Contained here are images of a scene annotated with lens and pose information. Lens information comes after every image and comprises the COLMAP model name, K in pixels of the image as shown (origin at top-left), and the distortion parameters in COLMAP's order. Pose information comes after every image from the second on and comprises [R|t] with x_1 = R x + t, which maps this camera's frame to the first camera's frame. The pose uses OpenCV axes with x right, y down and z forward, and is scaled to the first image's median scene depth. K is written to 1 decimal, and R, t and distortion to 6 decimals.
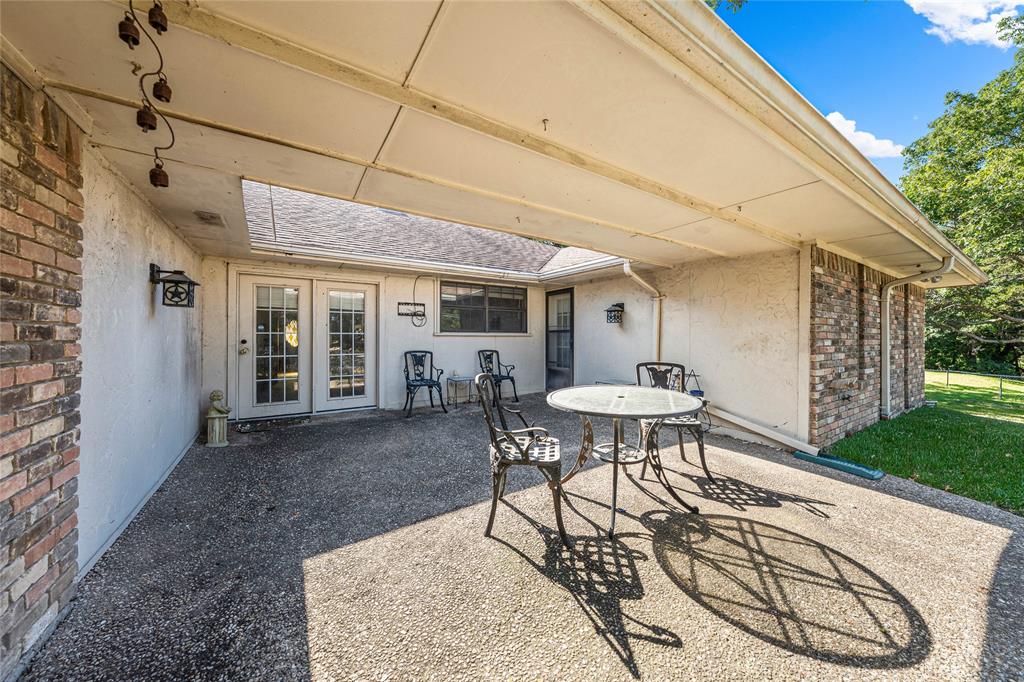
lens RADIAL K [[351.3, 0, 521.5], [0, 351.3, 336.6], [0, 0, 1]] dist [0.000481, 0.000515]
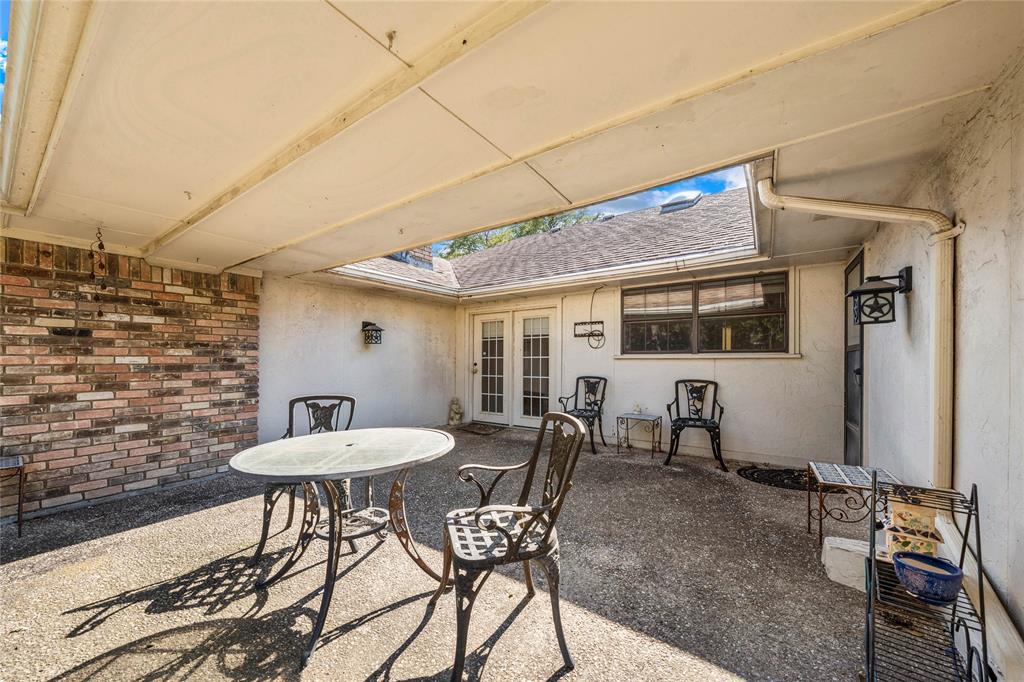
lens RADIAL K [[385.6, 0, 504.0], [0, 385.6, 359.7], [0, 0, 1]] dist [0.002794, 0.000067]
pose [[0.340965, -0.003155, -0.940071, 1.026633], [0.003998, 0.999990, -0.001905, -0.000100], [0.940067, -0.003109, 0.340974, 0.925967]]
